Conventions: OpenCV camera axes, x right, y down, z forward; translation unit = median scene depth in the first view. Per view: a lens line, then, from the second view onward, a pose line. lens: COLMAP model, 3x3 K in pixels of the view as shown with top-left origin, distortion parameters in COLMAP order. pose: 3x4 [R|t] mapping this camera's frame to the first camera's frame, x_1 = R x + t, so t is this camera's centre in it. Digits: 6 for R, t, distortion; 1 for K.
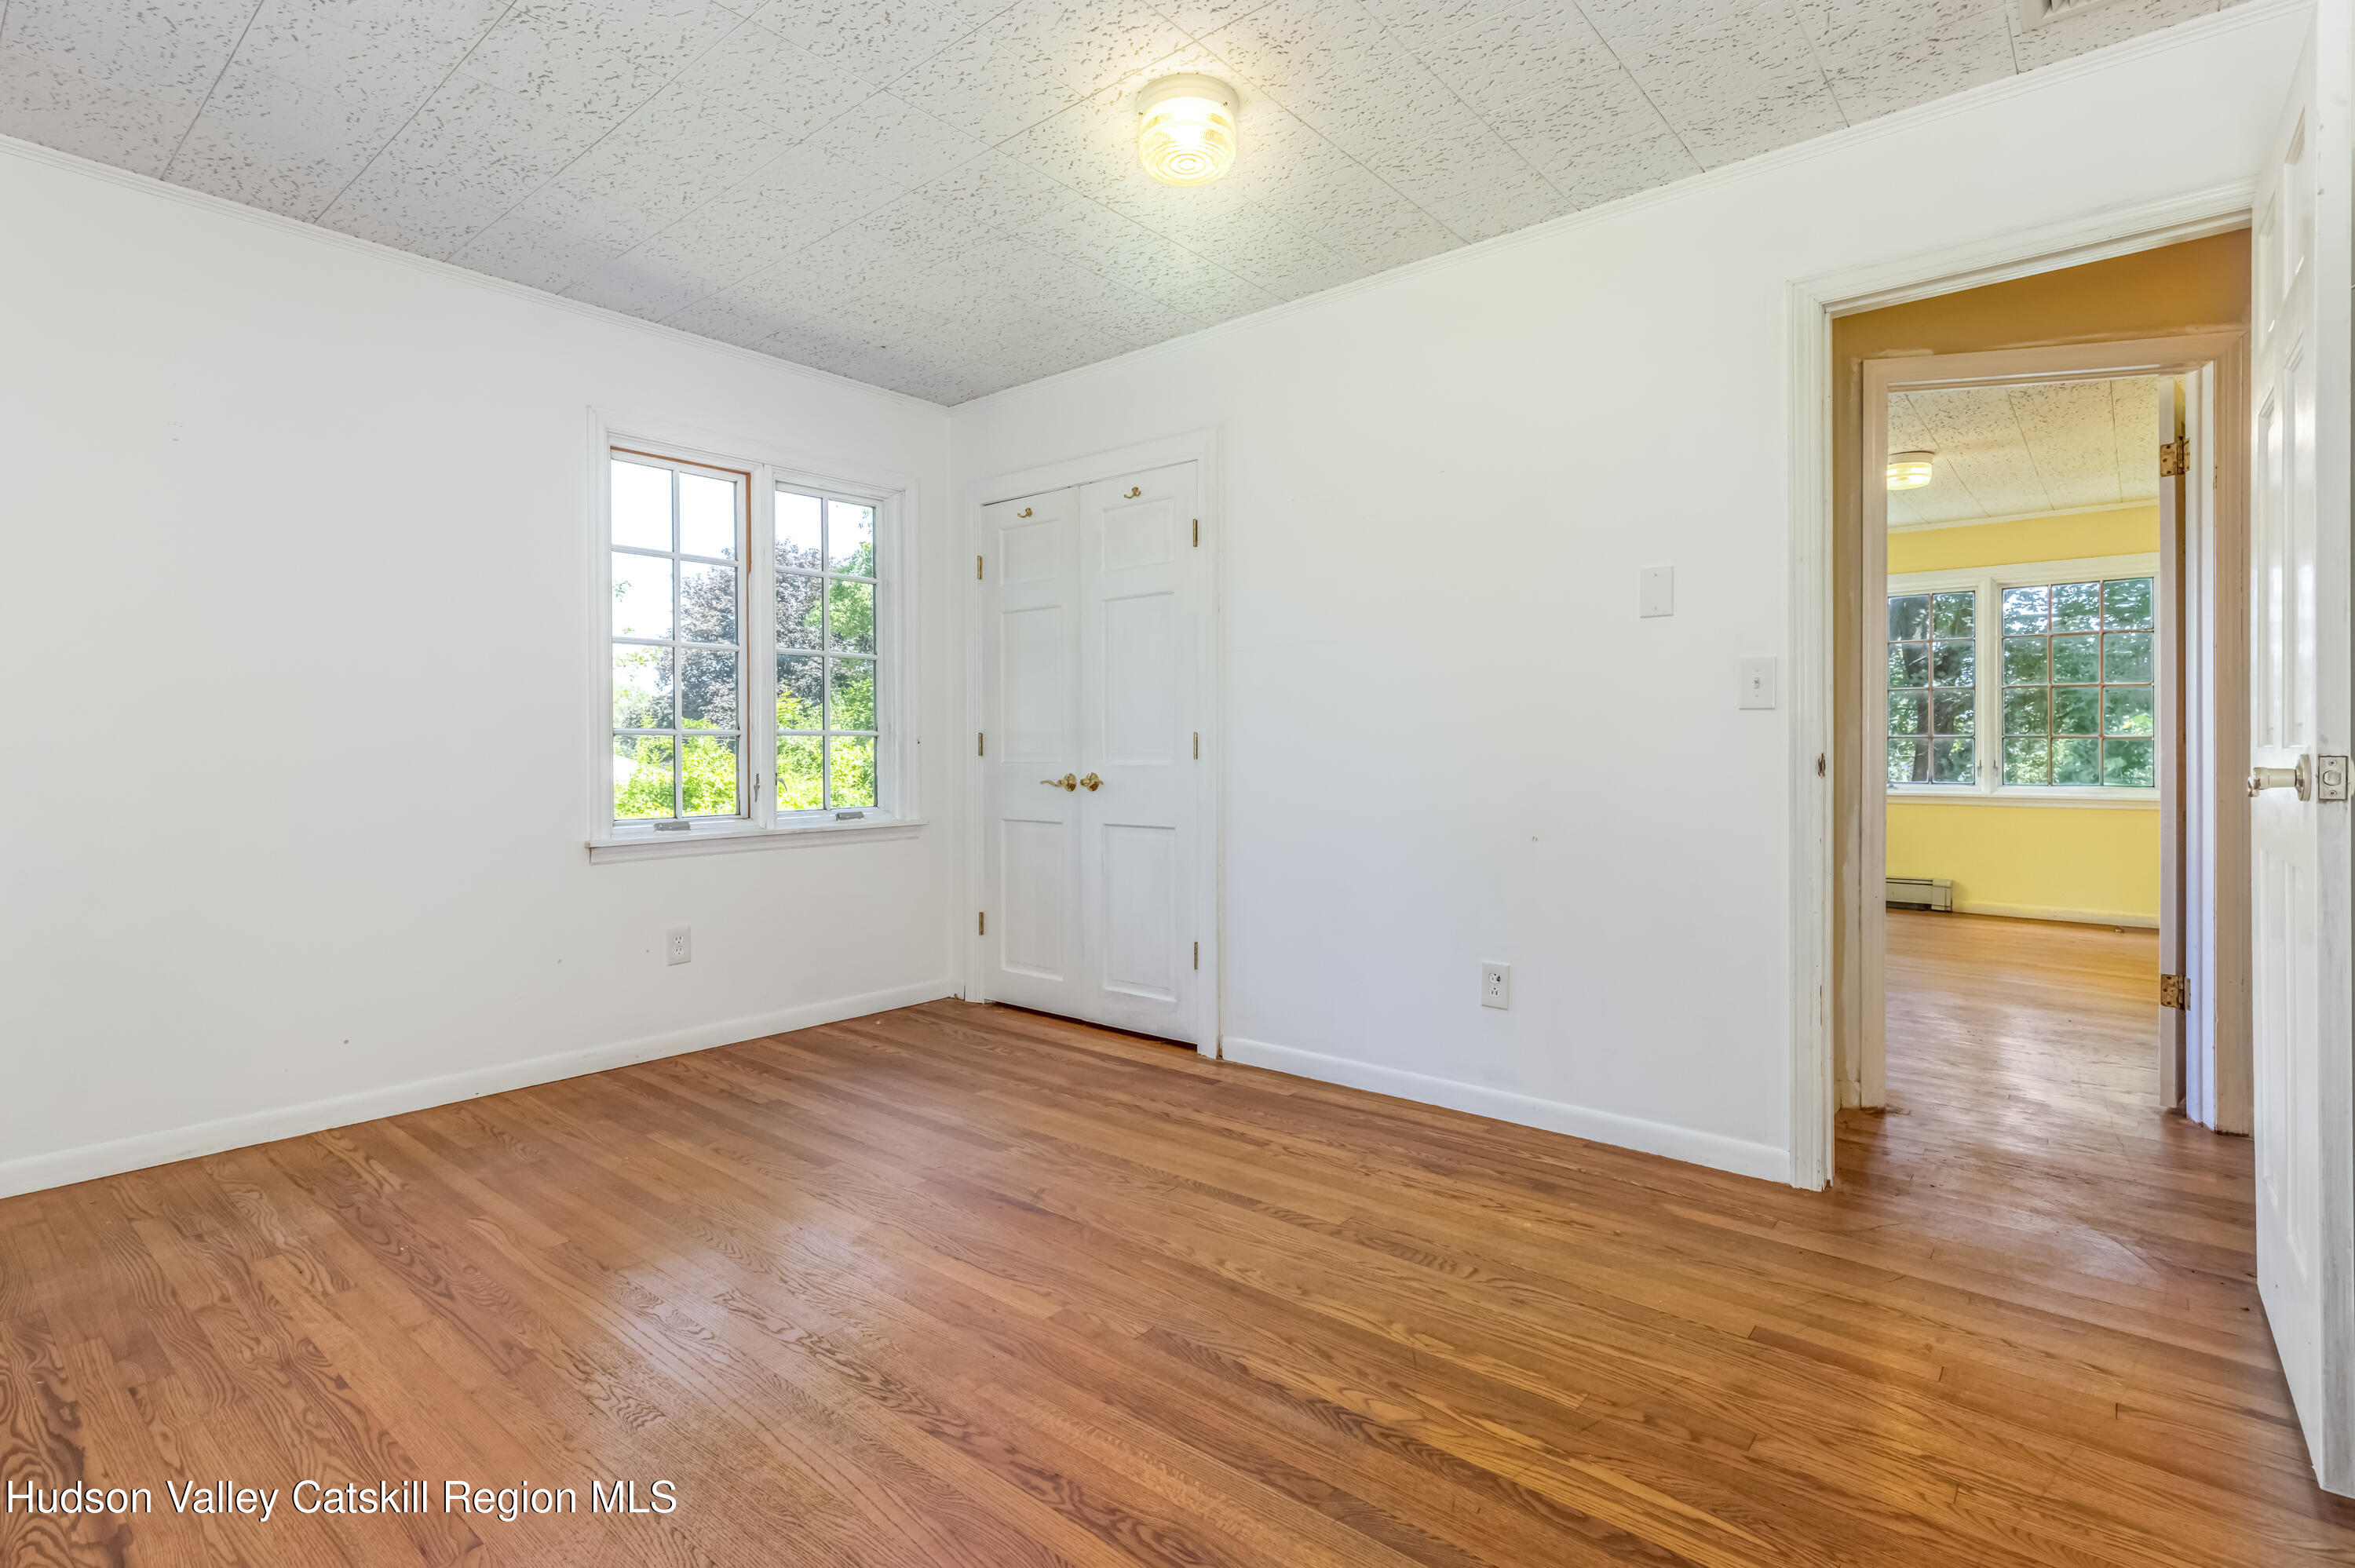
lens RADIAL K [[1095.0, 0, 1184.2], [0, 1095.0, 766.1], [0, 0, 1]] dist [0.005690, 0.000894]
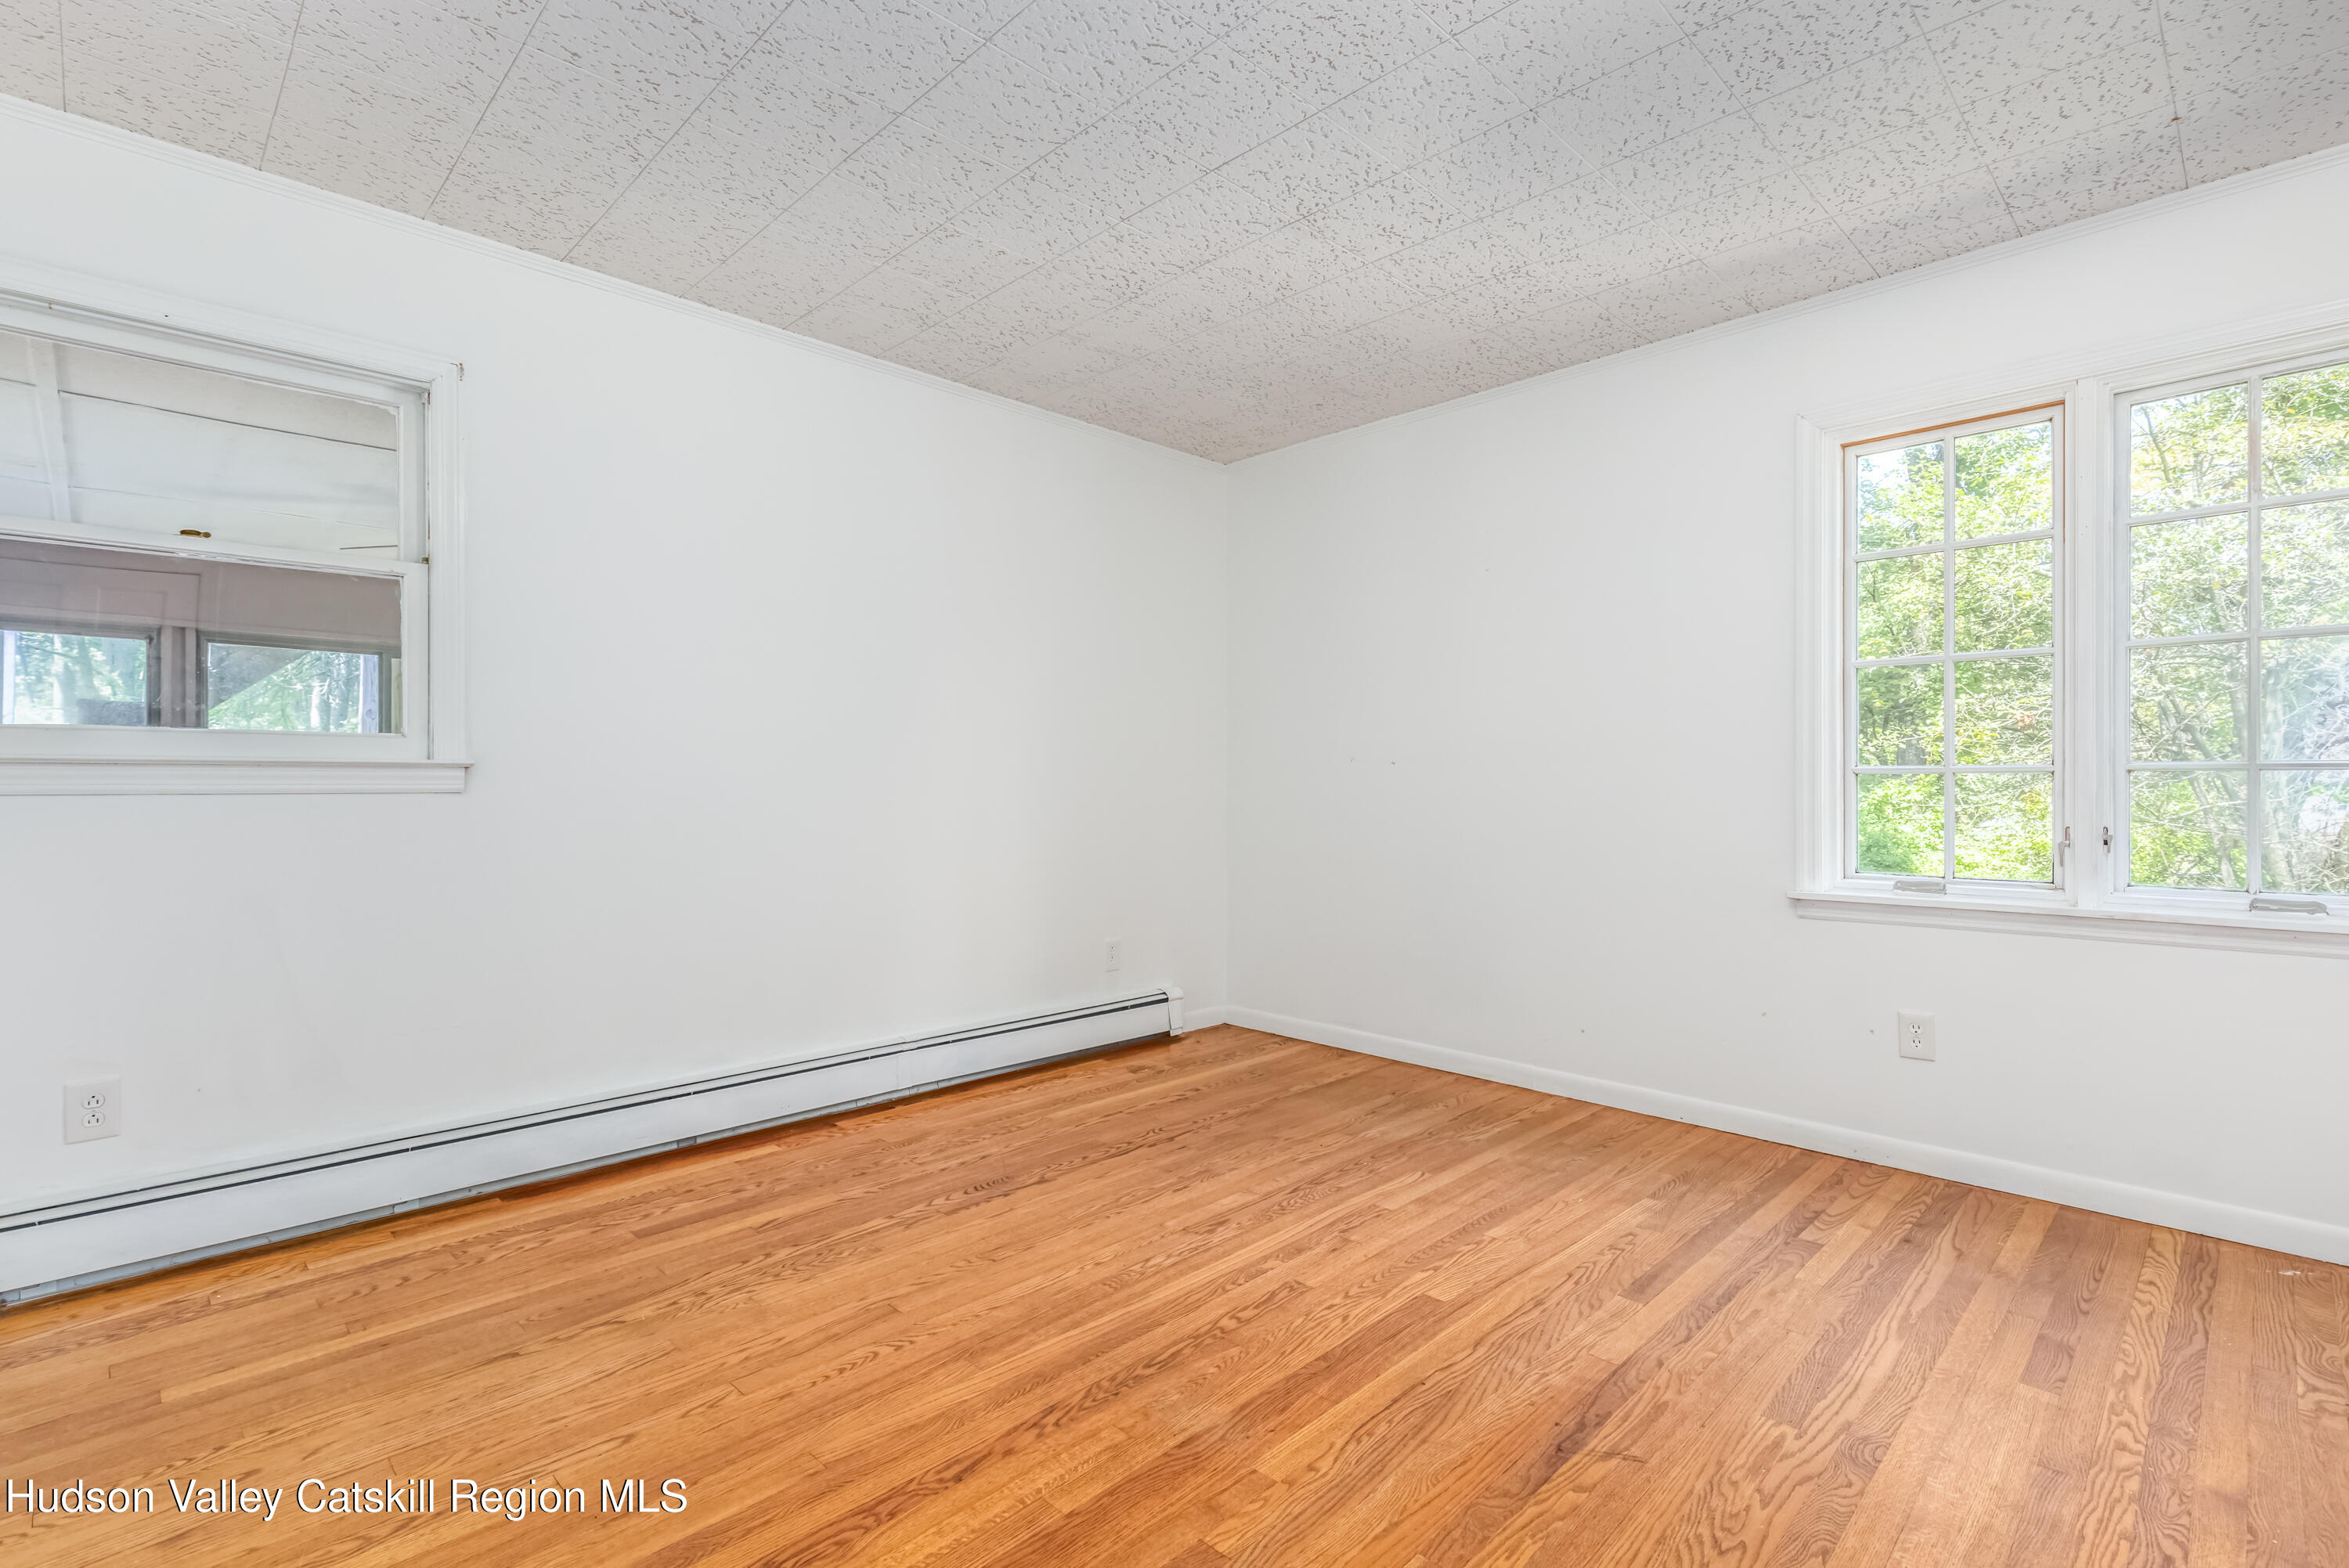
lens RADIAL K [[1092.2, 0, 1179.8], [0, 1092.2, 782.8], [0, 0, 1]] dist [0.005690, 0.000894]
pose [[-0.074485, 0.002896, -0.997218, 0.565594], [-0.017785, 0.999833, 0.004232, -0.021556], [0.997063, 0.018051, -0.074421, 0.784425]]
